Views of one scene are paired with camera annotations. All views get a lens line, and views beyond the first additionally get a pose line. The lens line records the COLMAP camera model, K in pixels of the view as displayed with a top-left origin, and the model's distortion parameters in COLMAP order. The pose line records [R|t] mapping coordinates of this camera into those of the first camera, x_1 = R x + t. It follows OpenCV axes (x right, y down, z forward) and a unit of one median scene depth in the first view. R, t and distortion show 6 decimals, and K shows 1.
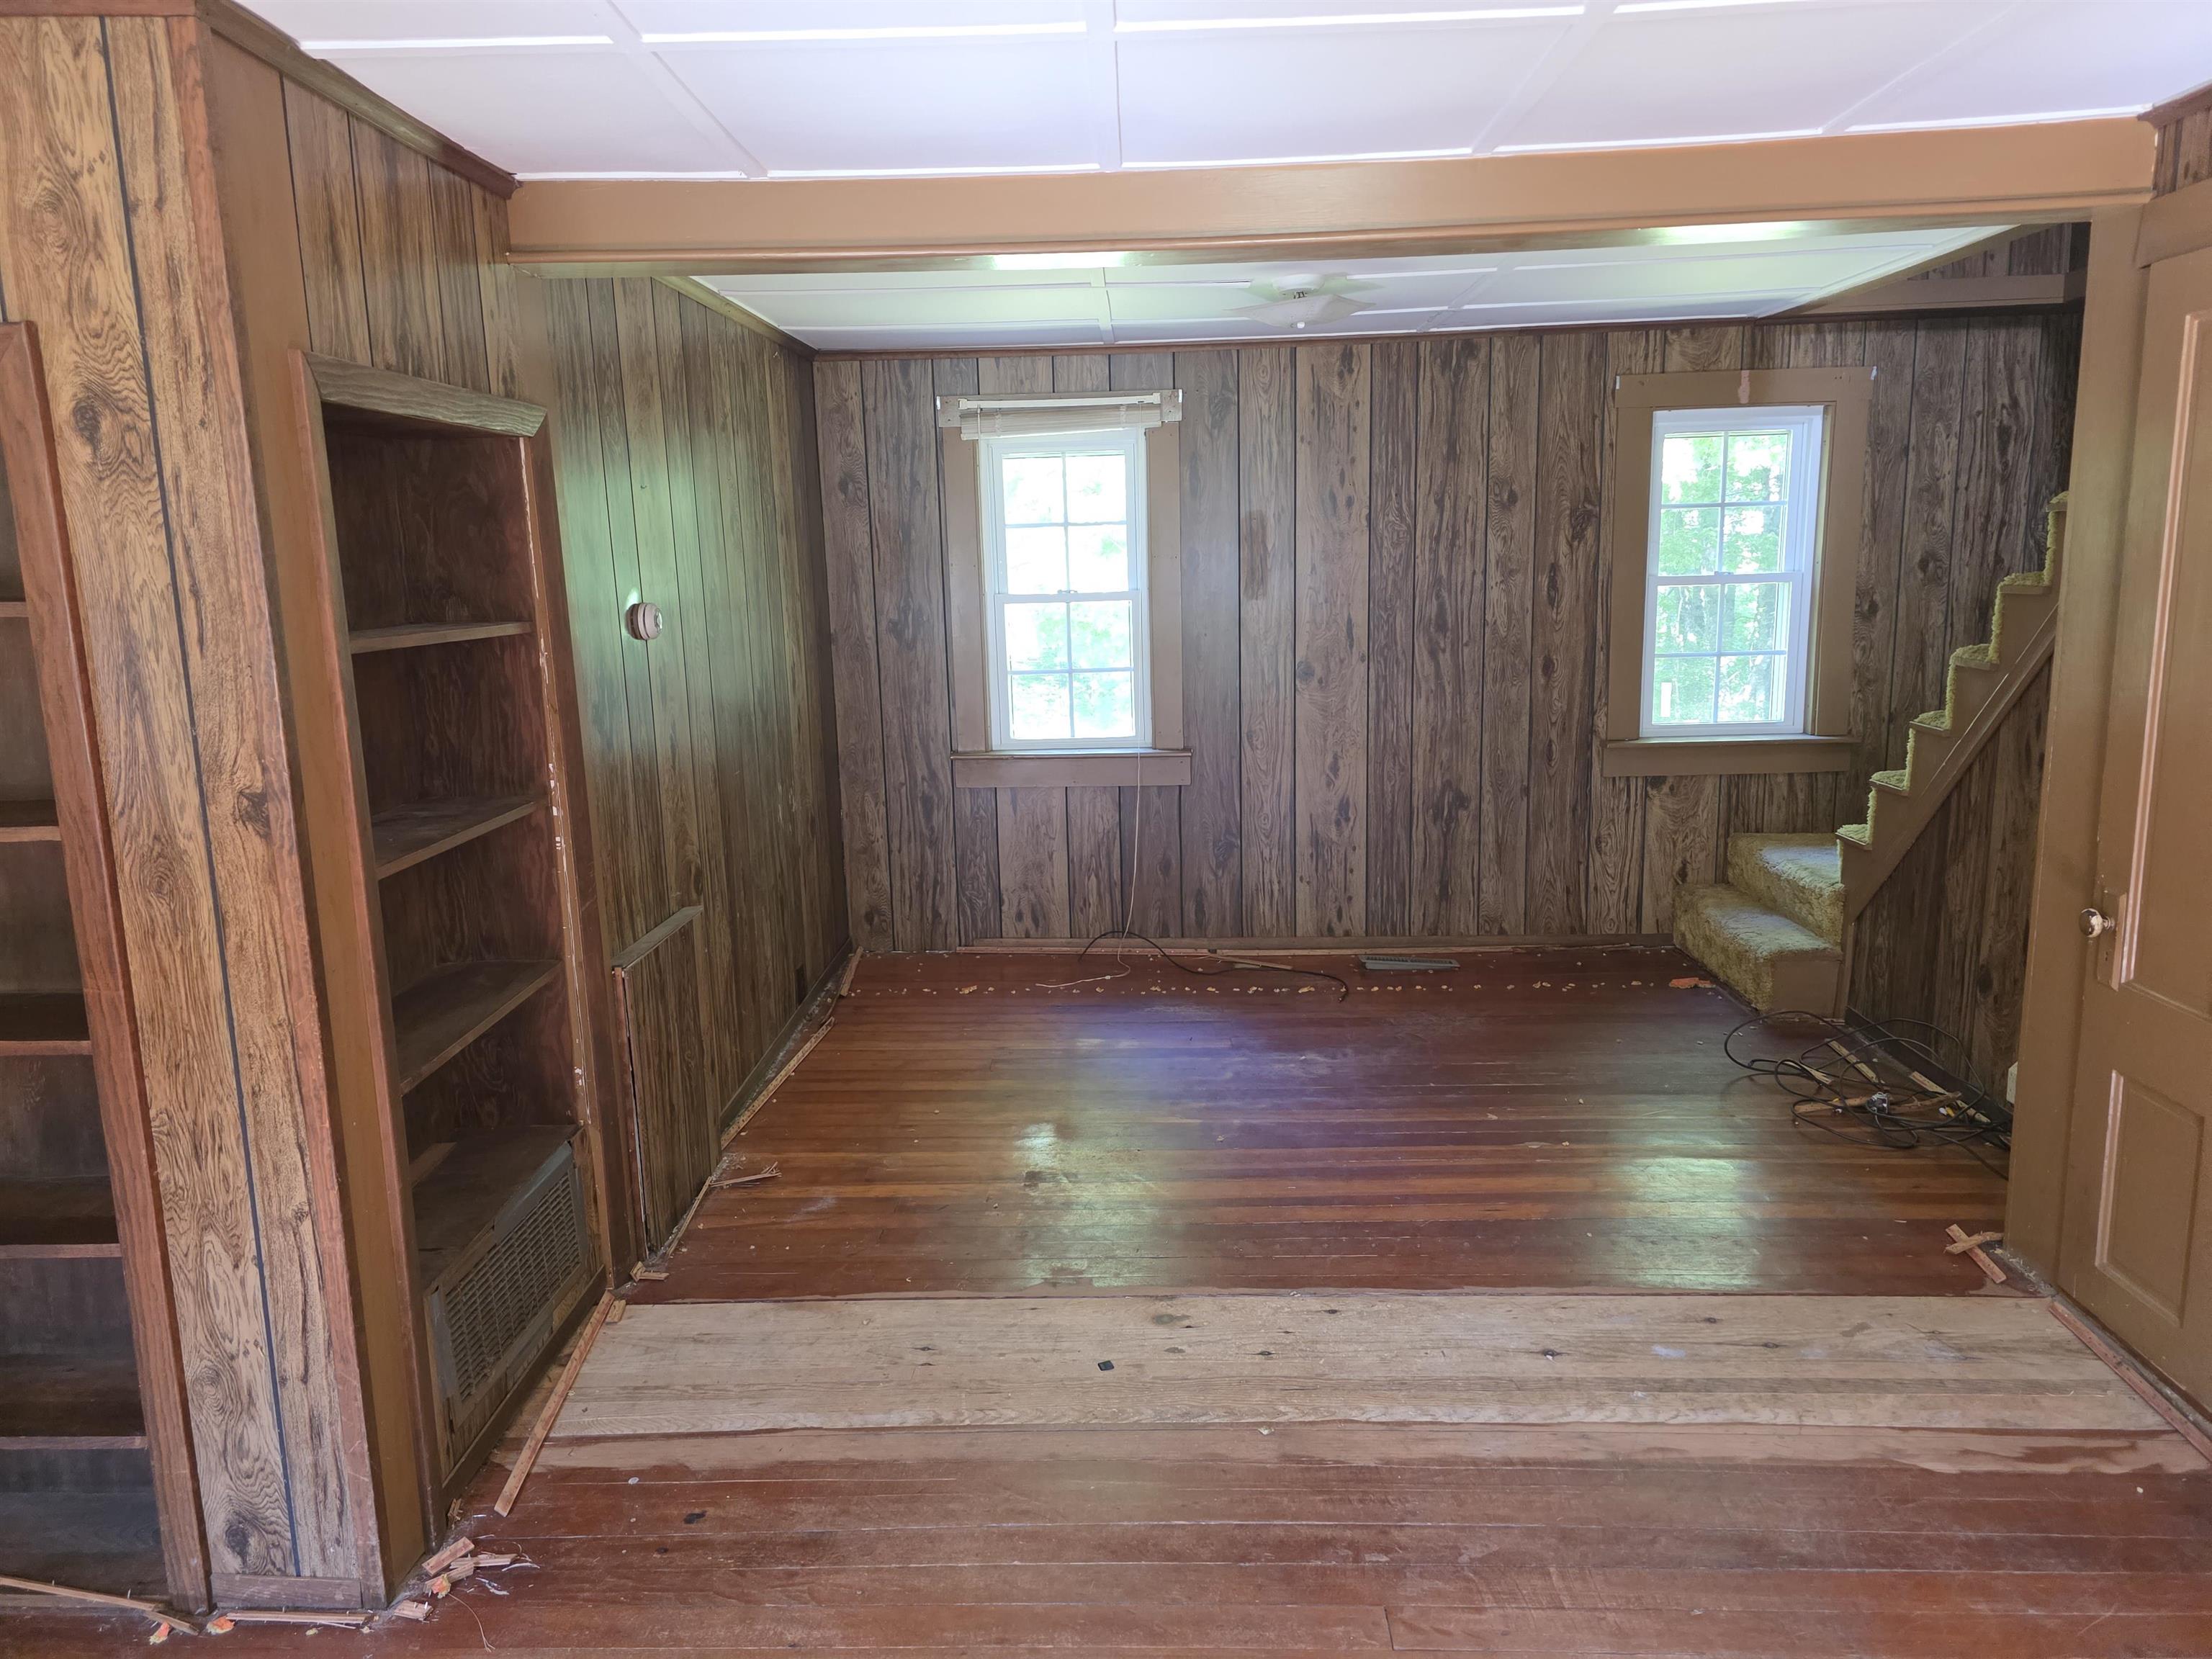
lens RADIAL K [[1494.1, 0, 1101.6], [0, 1494.1, 819.6], [0, 0, 1]] dist [0.072412, -0.069263]
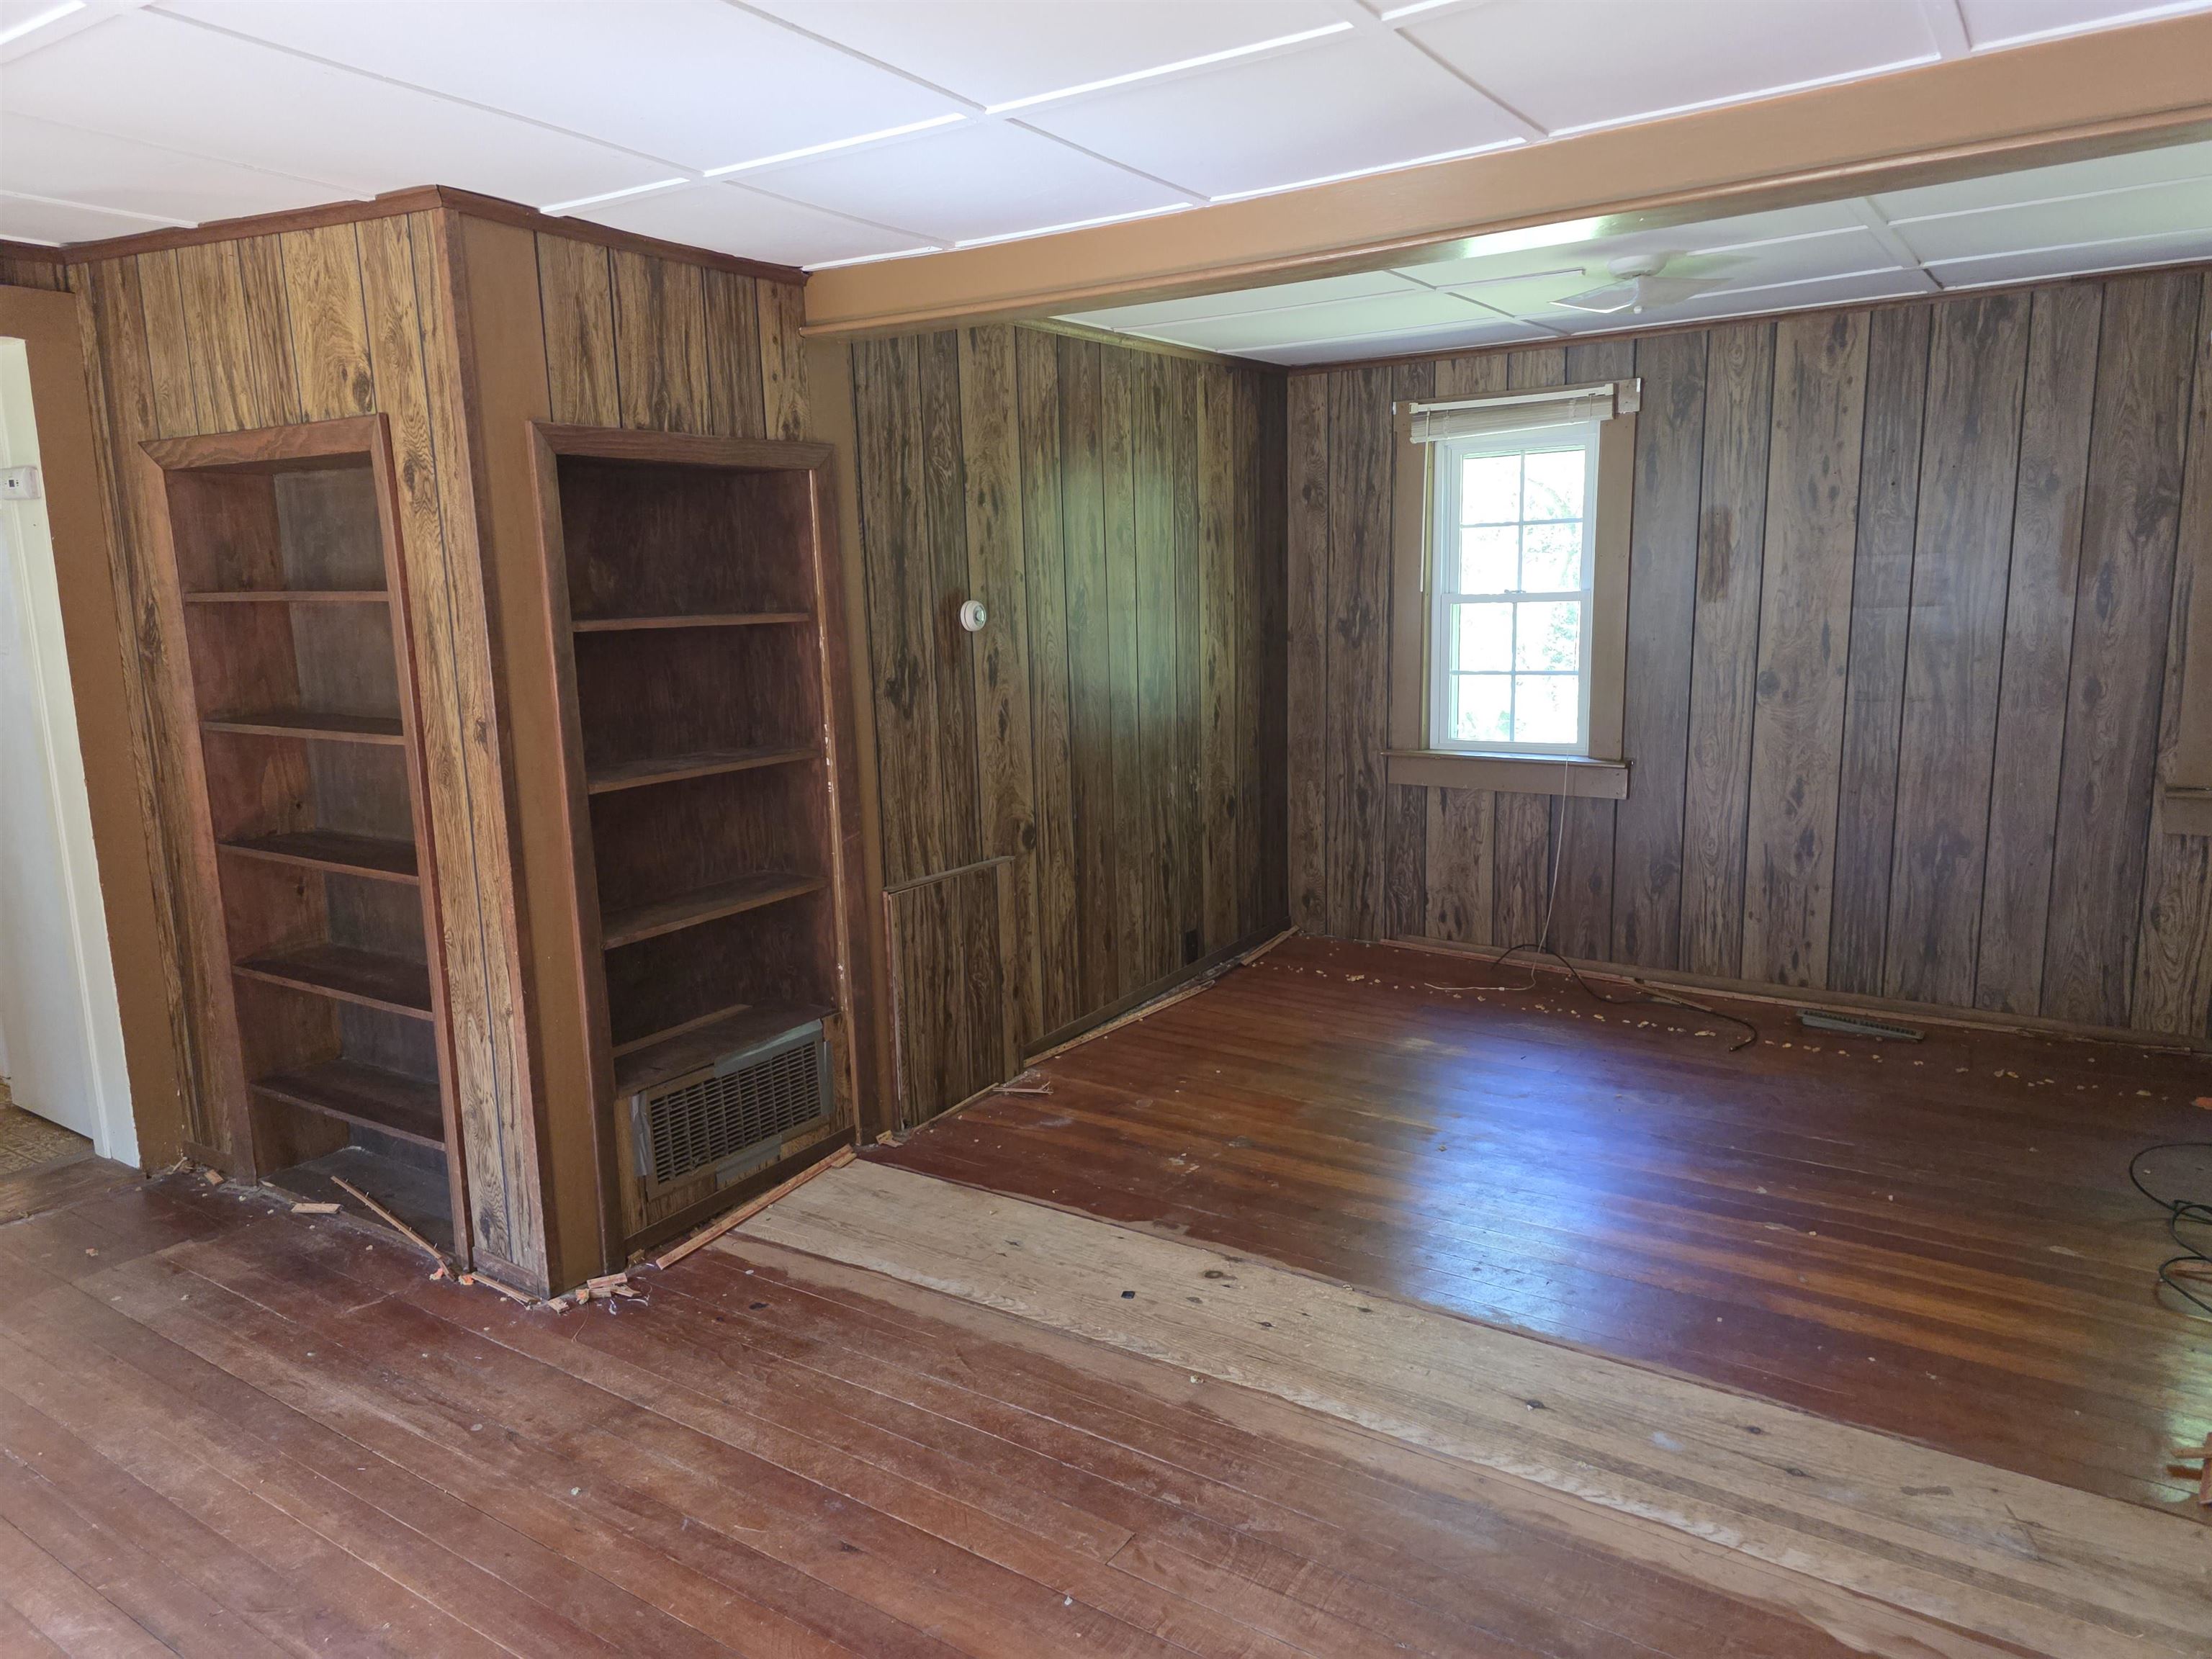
lens RADIAL K [[1497.3, 0, 1106.0], [0, 1497.3, 829.5], [0, 0, 1]] dist [0.075826, -0.075376]
pose [[0.844163, 0.094327, -0.527722, 0.370366], [-0.090592, 0.995341, 0.032997, -0.008350], [0.528376, 0.019952, 0.848776, 0.031726]]
